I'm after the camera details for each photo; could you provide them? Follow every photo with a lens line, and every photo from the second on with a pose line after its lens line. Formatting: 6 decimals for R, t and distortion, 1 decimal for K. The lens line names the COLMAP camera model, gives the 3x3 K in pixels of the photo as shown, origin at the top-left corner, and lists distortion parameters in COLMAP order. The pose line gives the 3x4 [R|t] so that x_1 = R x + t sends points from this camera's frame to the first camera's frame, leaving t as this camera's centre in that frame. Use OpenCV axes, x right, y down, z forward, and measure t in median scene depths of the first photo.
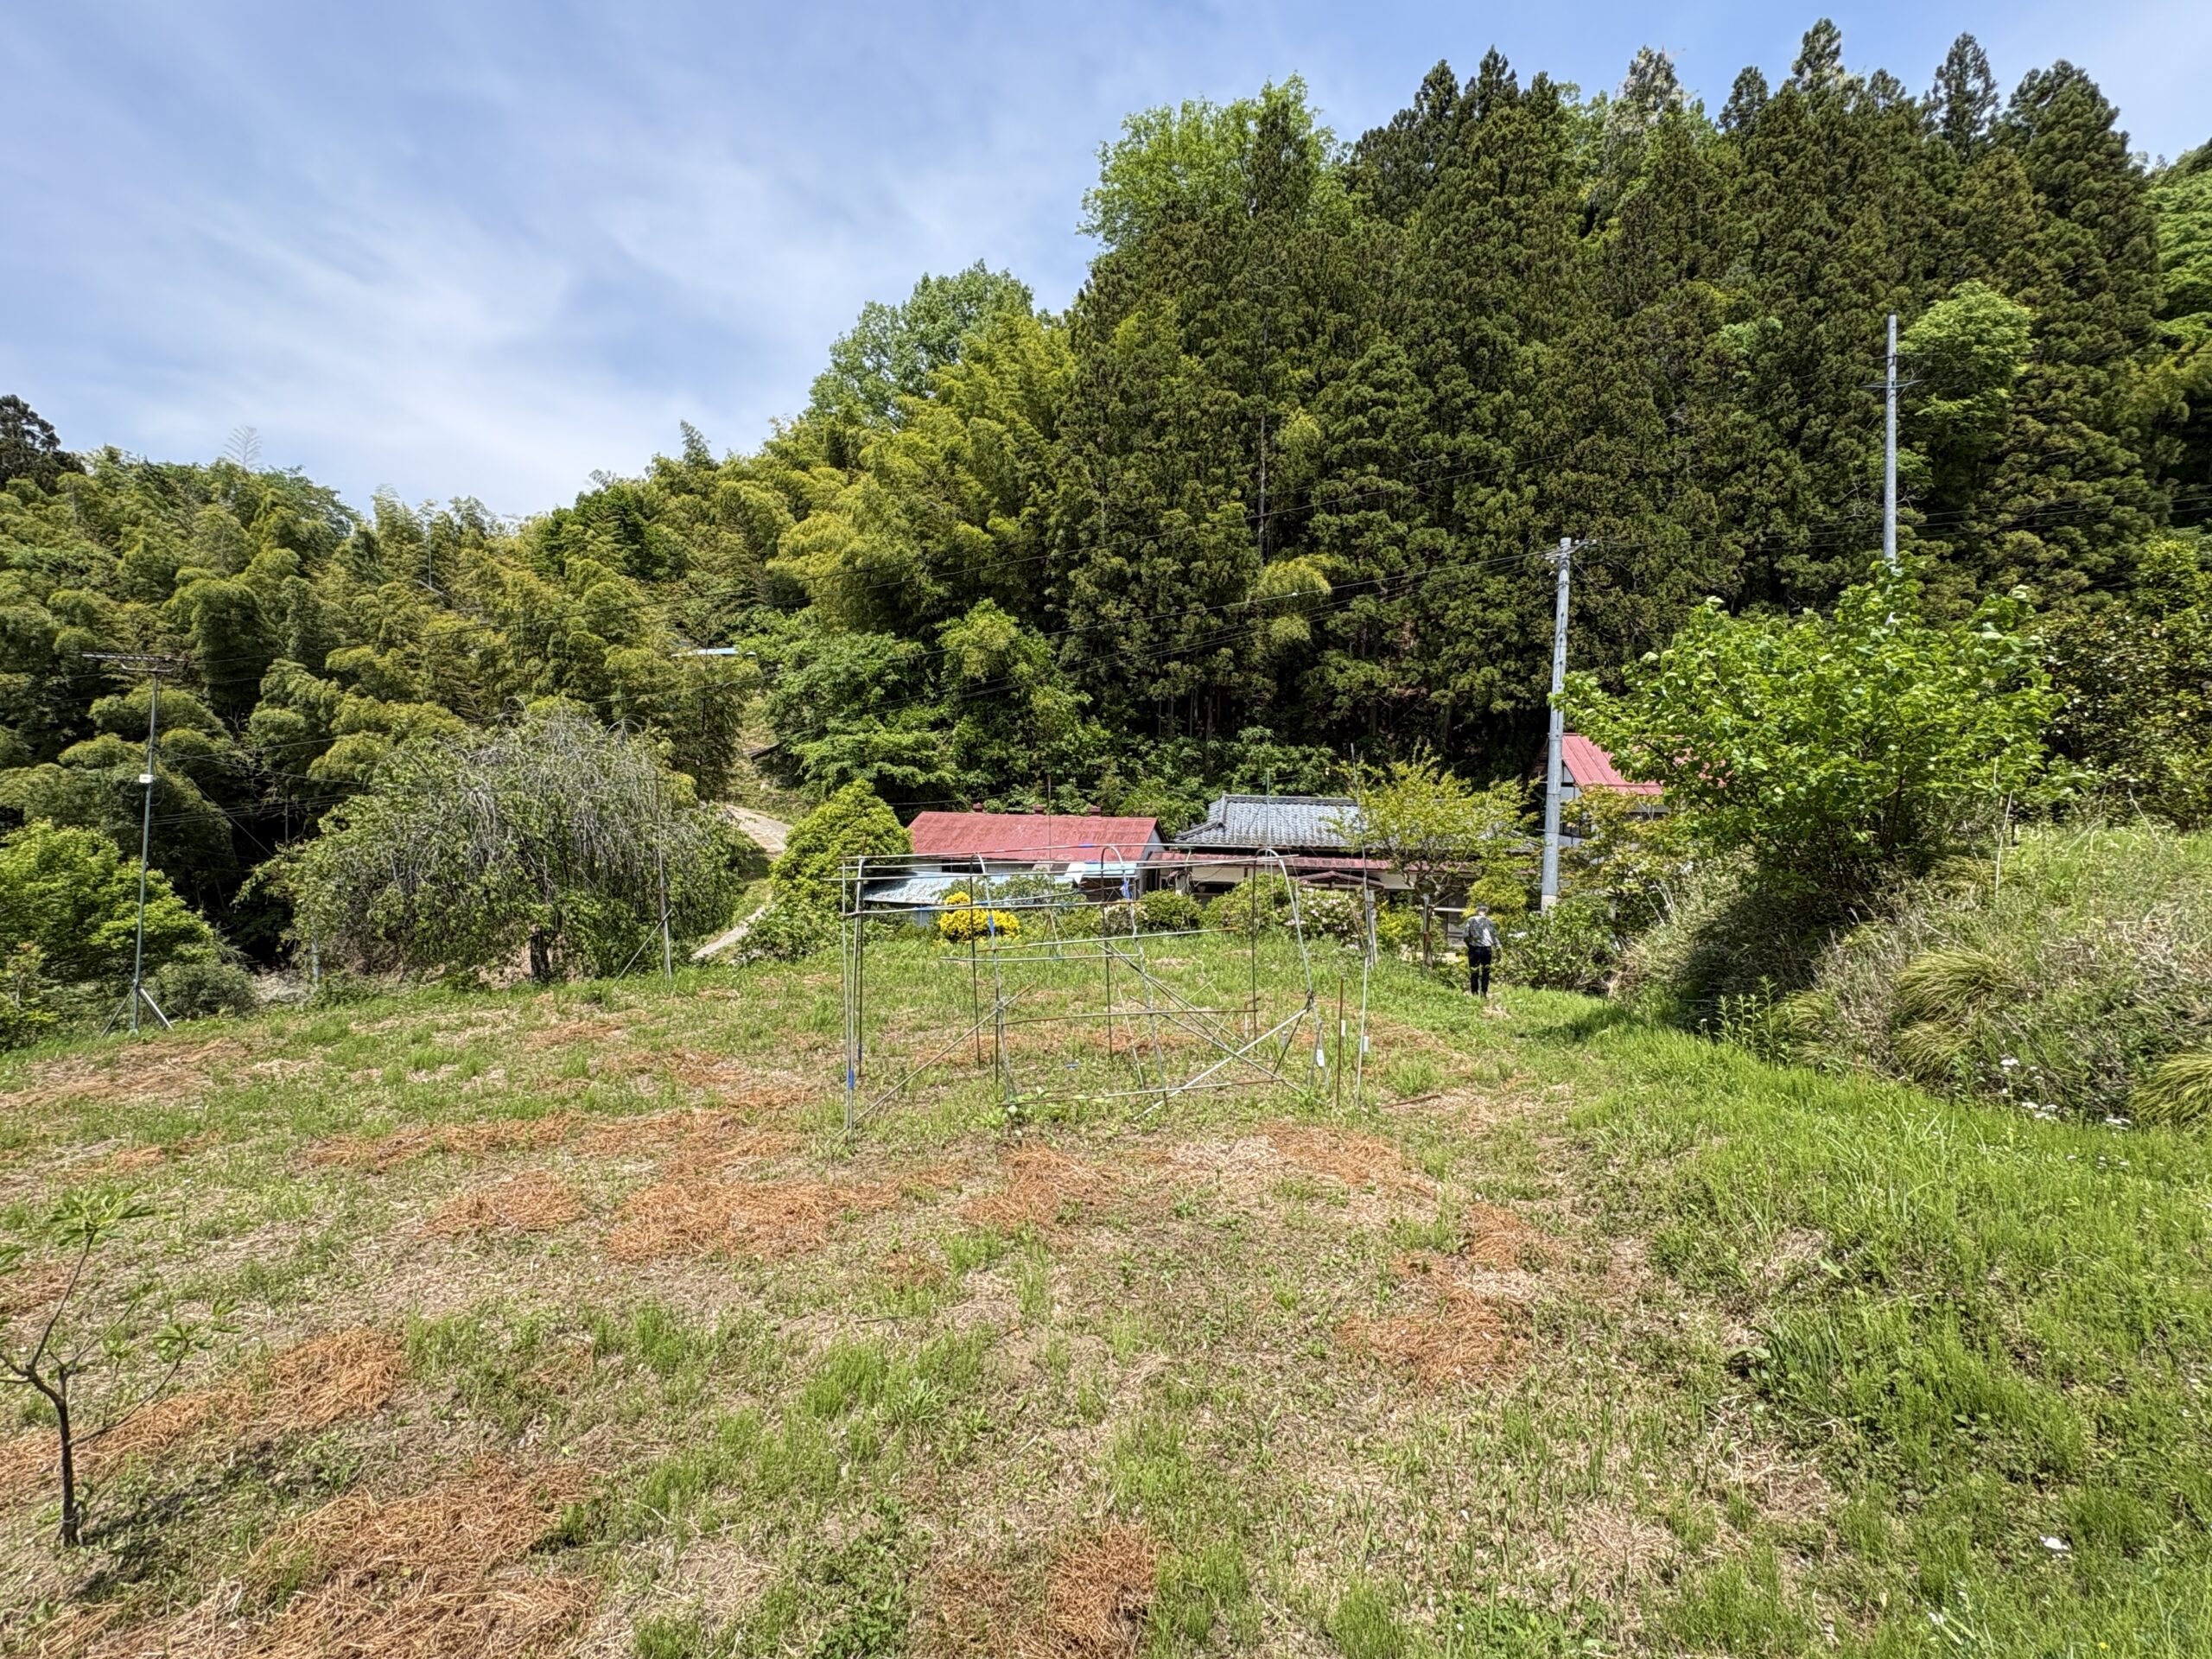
lens RADIAL K [[1021.6, 0, 1106.0], [0, 1021.6, 829.5], [0, 0, 1]] dist [0.000278, -0.000224]
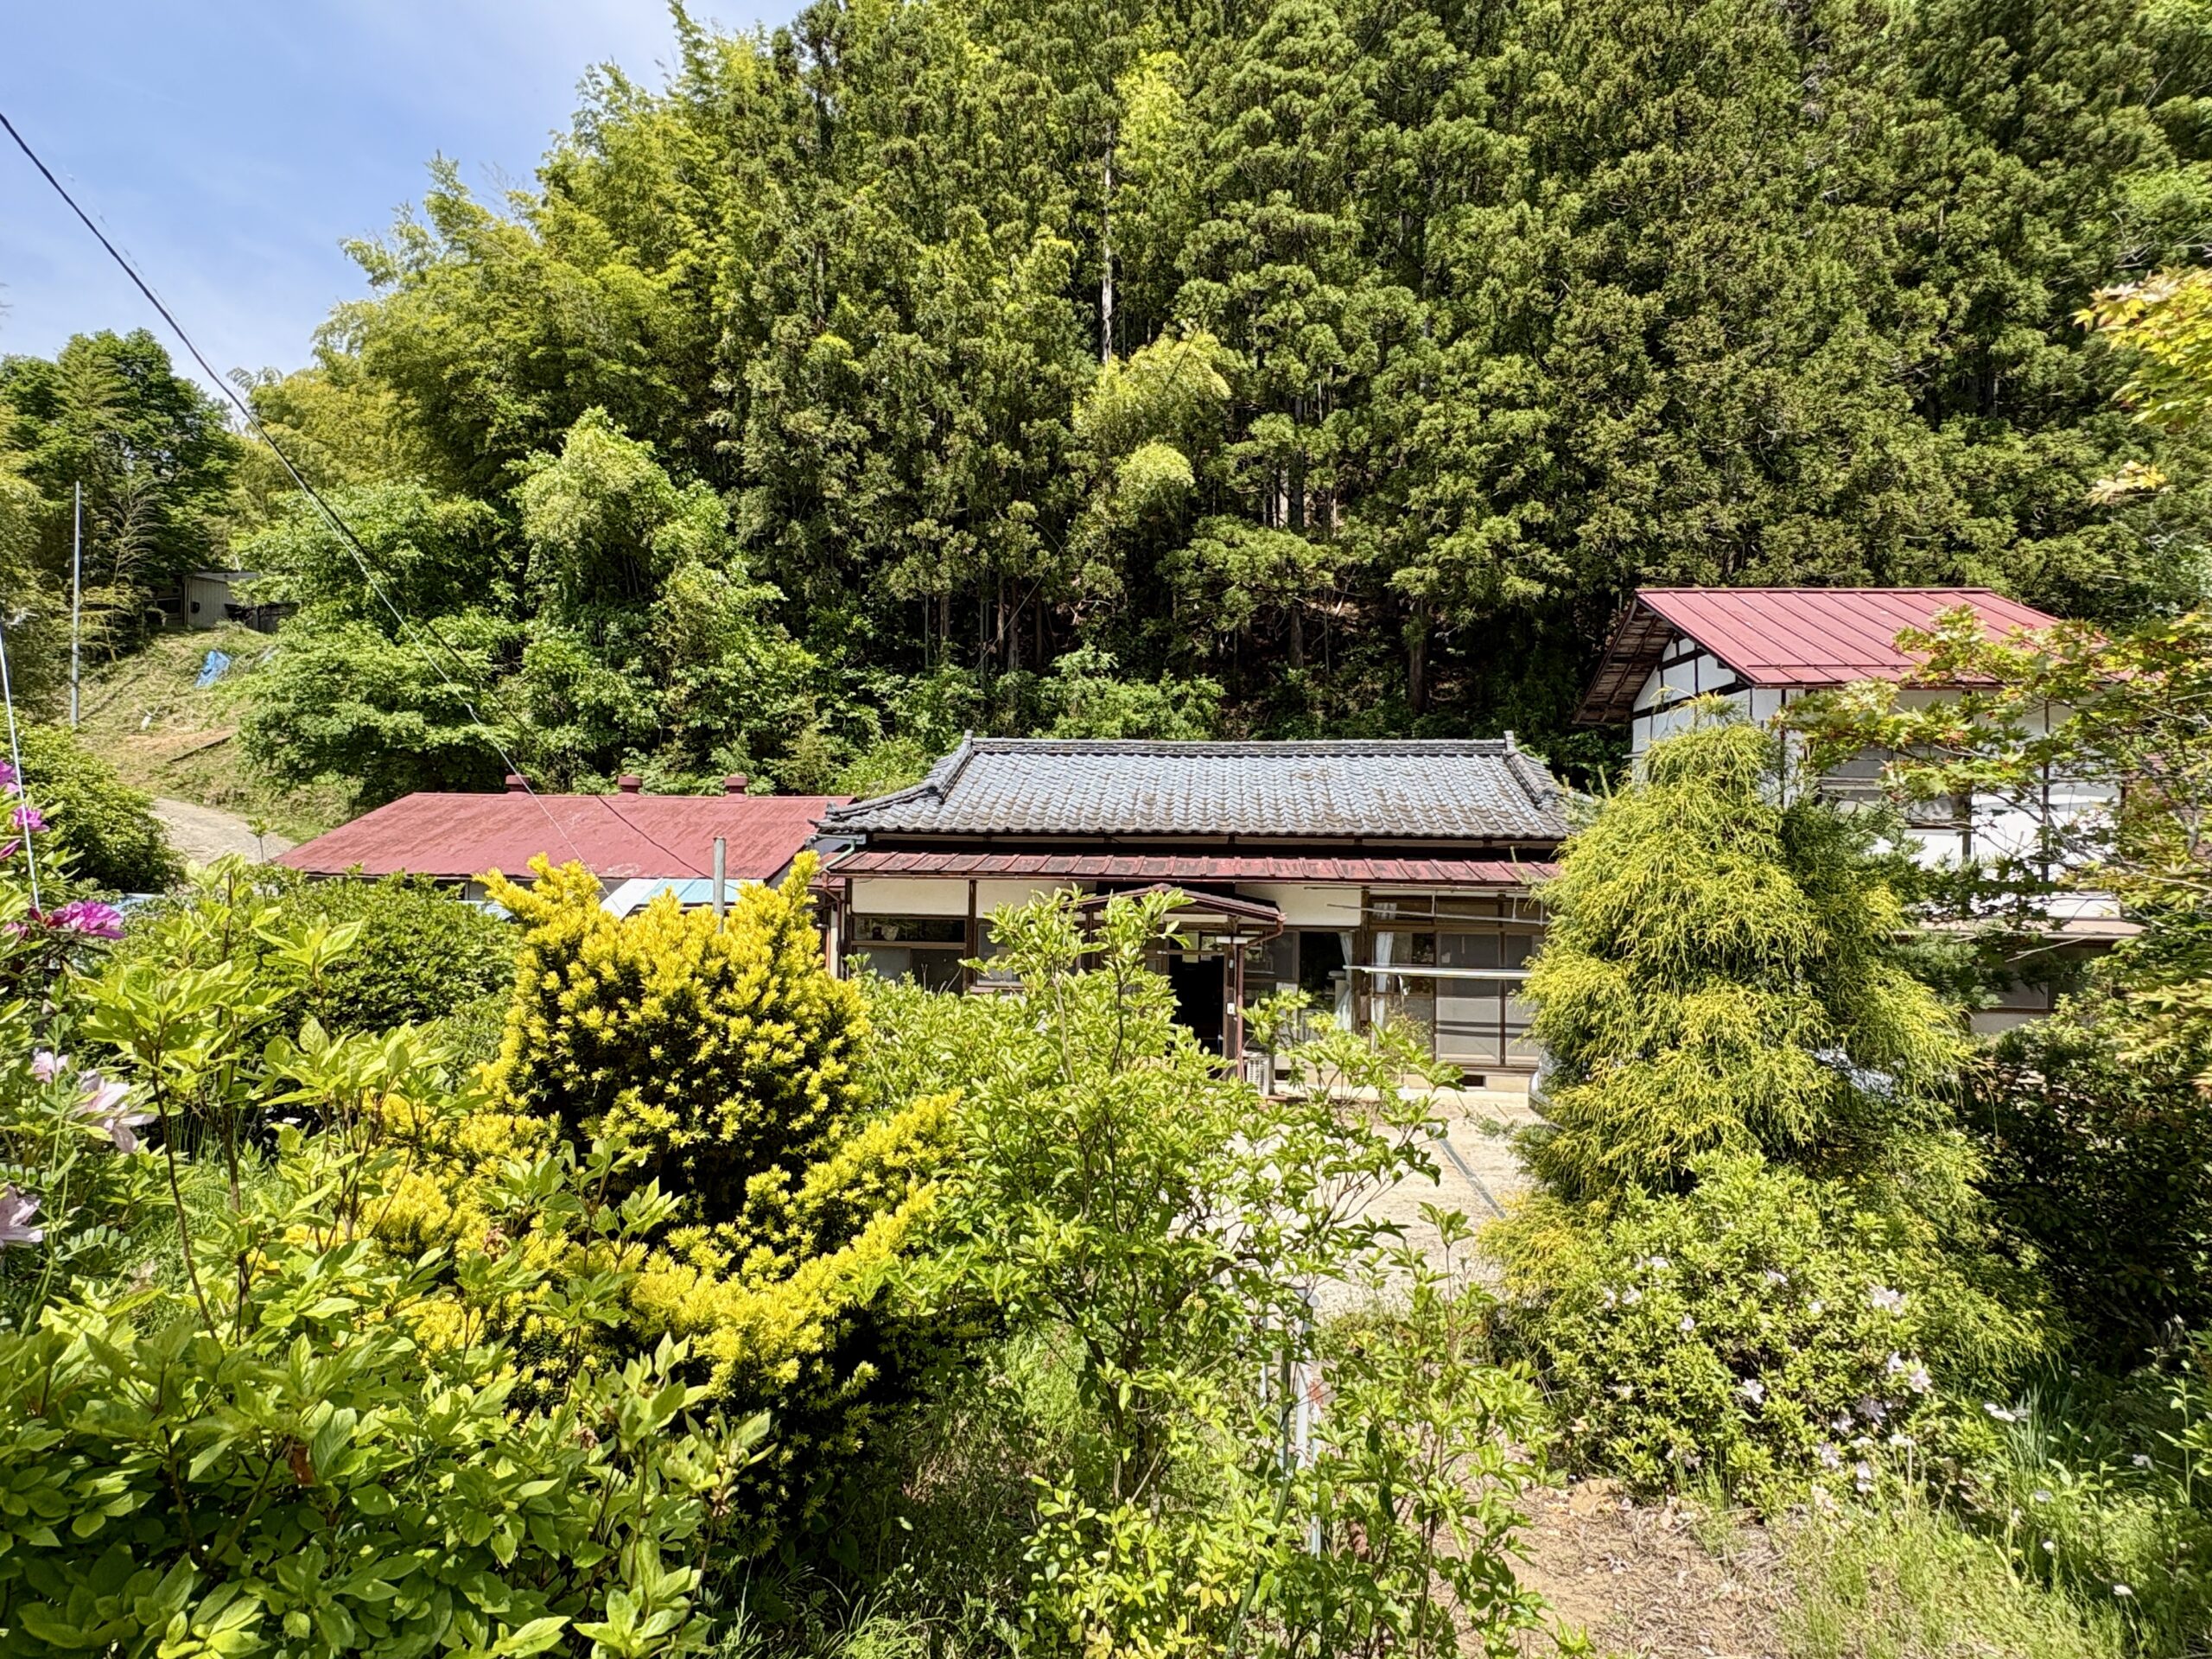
lens RADIAL K [[1167.6, 0, 1106.0], [0, 1167.6, 829.5], [0, 0, 1]] dist [-0.014016, 0.001111]
pose [[0.998799, -0.006952, 0.048502, 0.128720], [0.009452, 0.998628, -0.051501, 0.031574], [-0.048078, 0.051898, 0.997494, 0.378658]]
